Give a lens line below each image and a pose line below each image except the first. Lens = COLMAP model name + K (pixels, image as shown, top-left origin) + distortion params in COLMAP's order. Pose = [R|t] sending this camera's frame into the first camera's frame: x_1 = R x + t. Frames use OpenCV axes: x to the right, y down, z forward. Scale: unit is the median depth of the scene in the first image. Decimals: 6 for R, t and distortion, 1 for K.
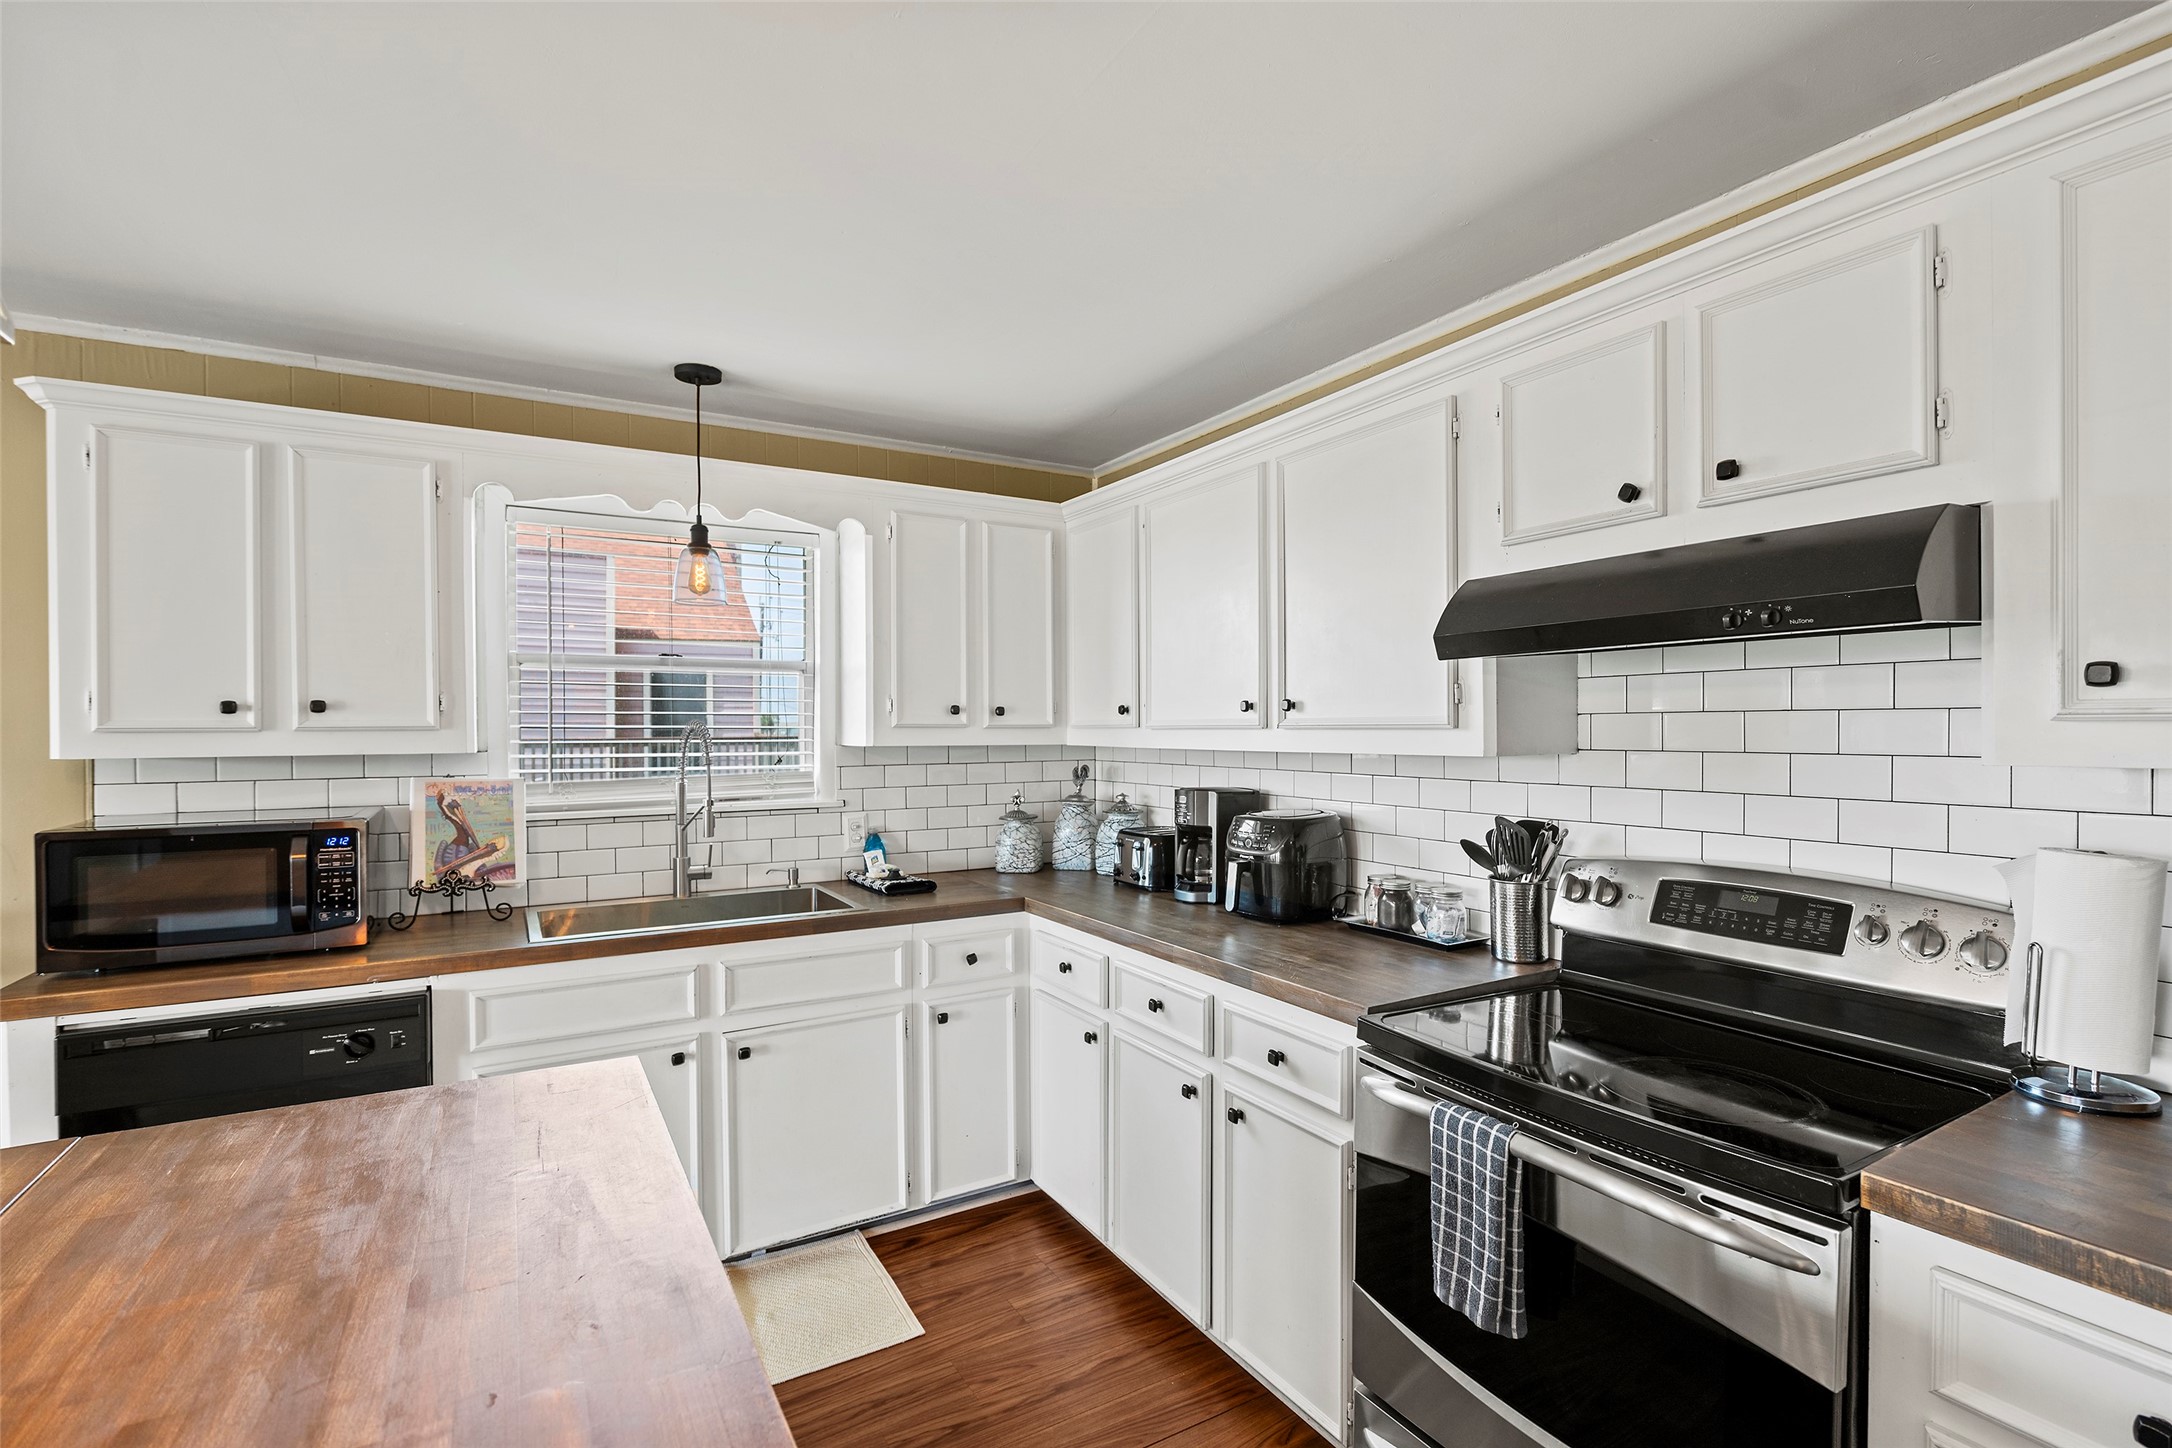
lens RADIAL K [[1001.3, 0, 1093.4], [0, 1001.3, 738.7], [0, 0, 1]] dist [-0.002691, -0.000905]
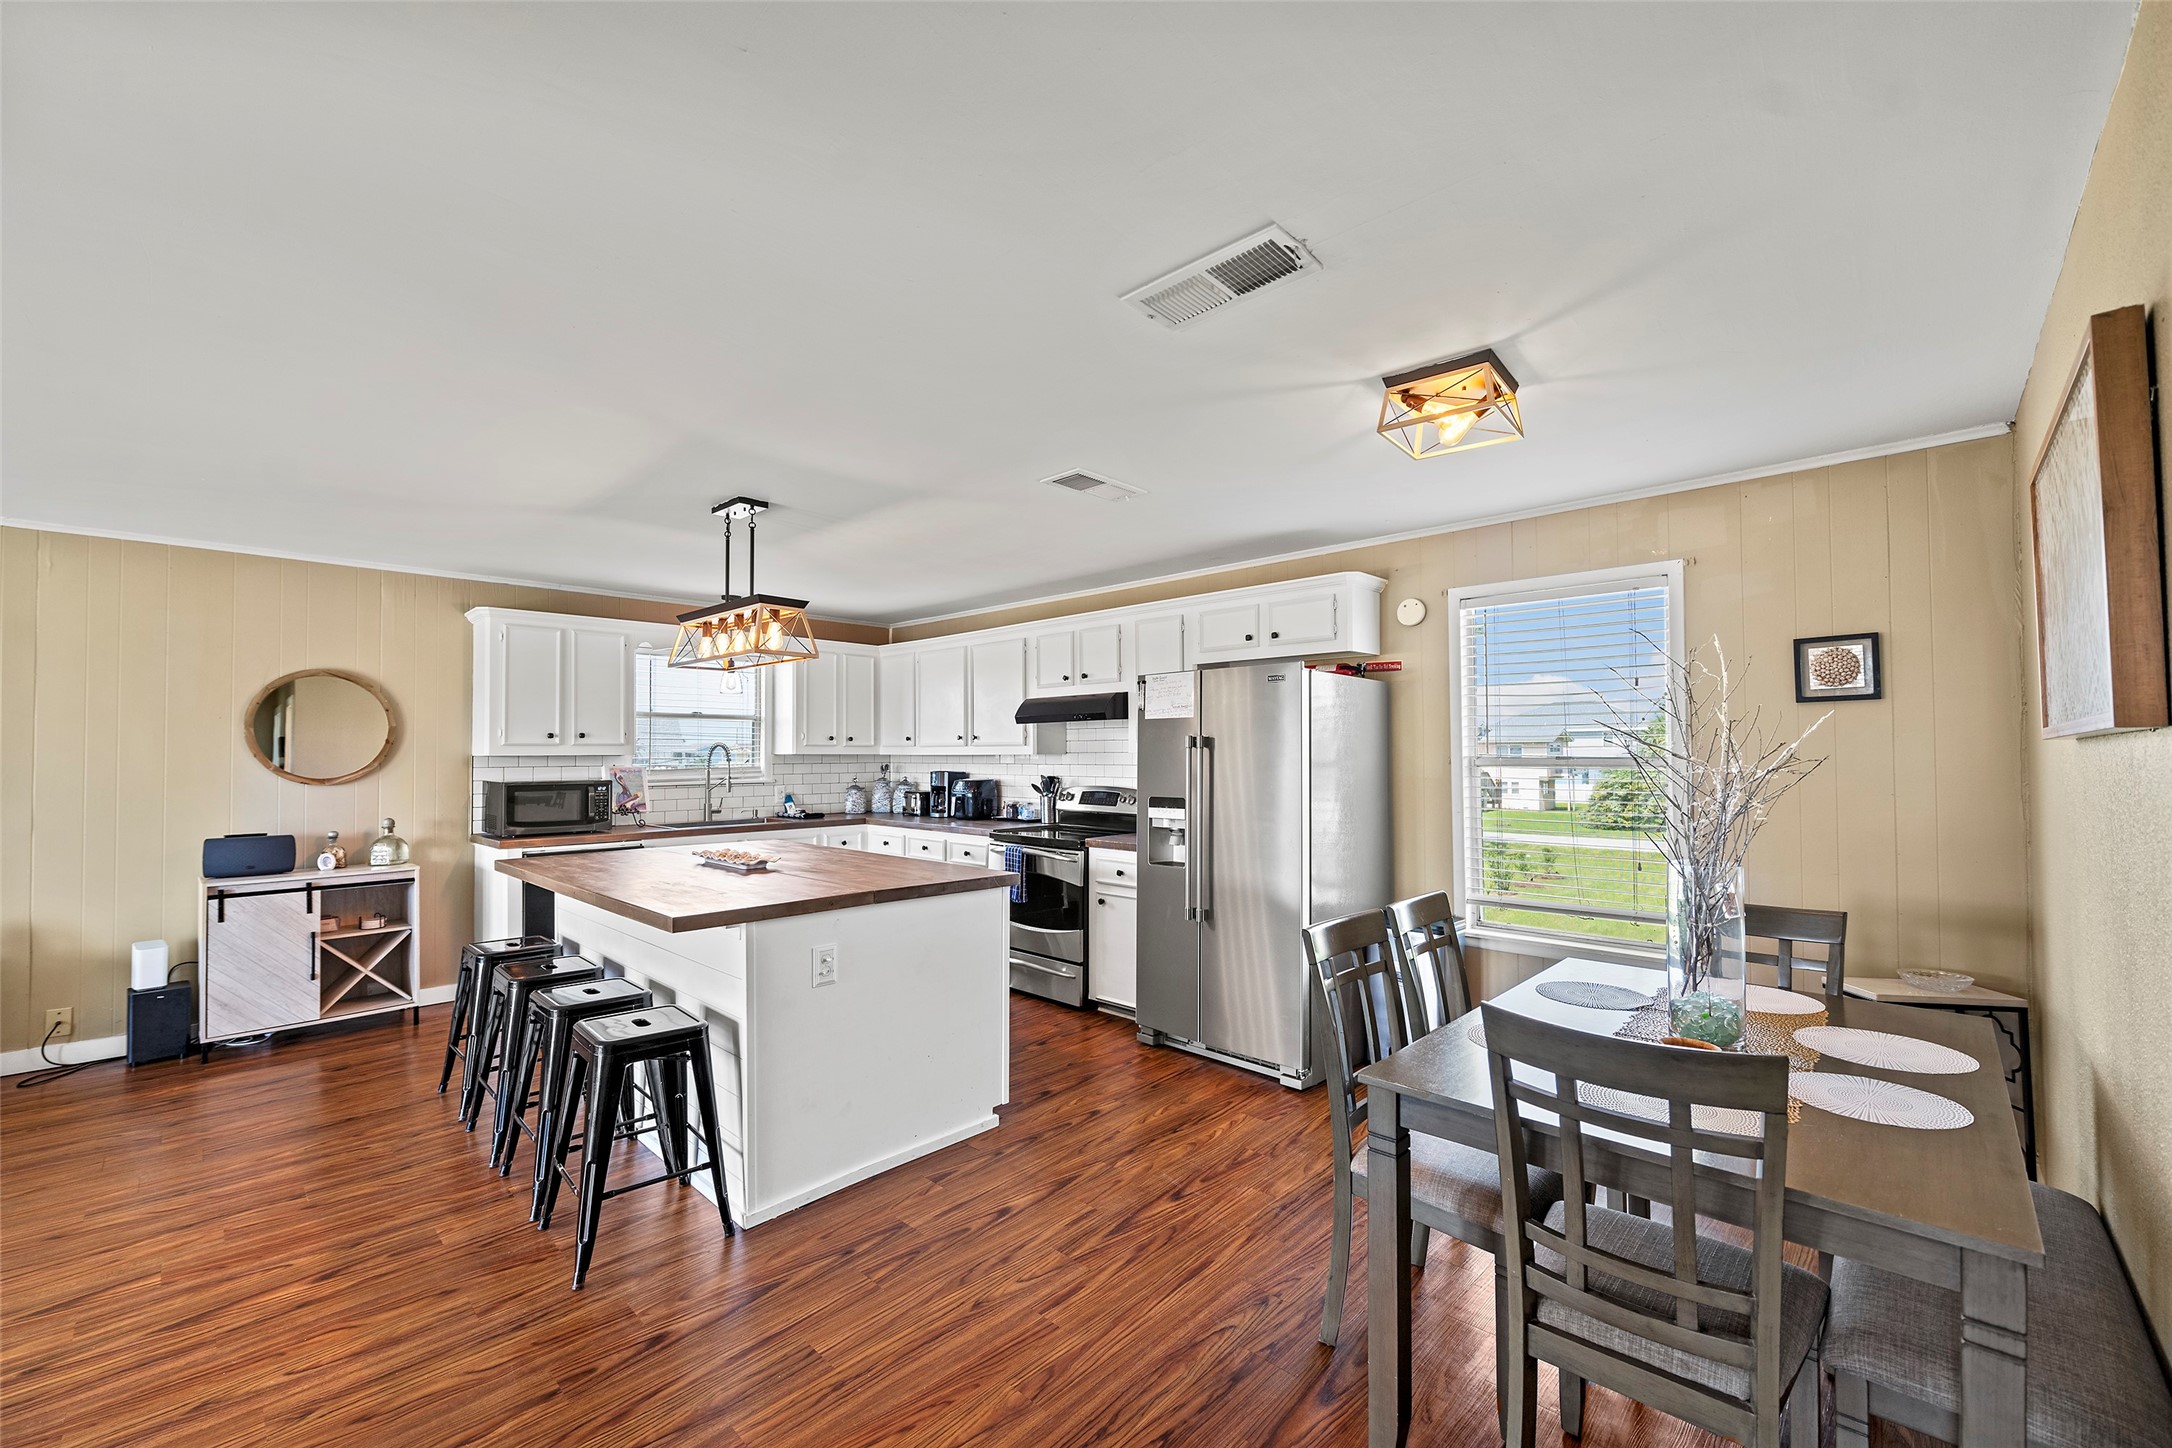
lens RADIAL K [[873.0, 0, 1083.6], [0, 873.0, 747.4], [0, 0, 1]] dist [-0.003795, -0.000509]
pose [[0.962569, 0.003917, 0.271007, -0.153915], [0.001411, 0.999810, -0.019464, 0.038065], [-0.271032, 0.019118, 0.962380, -1.297574]]
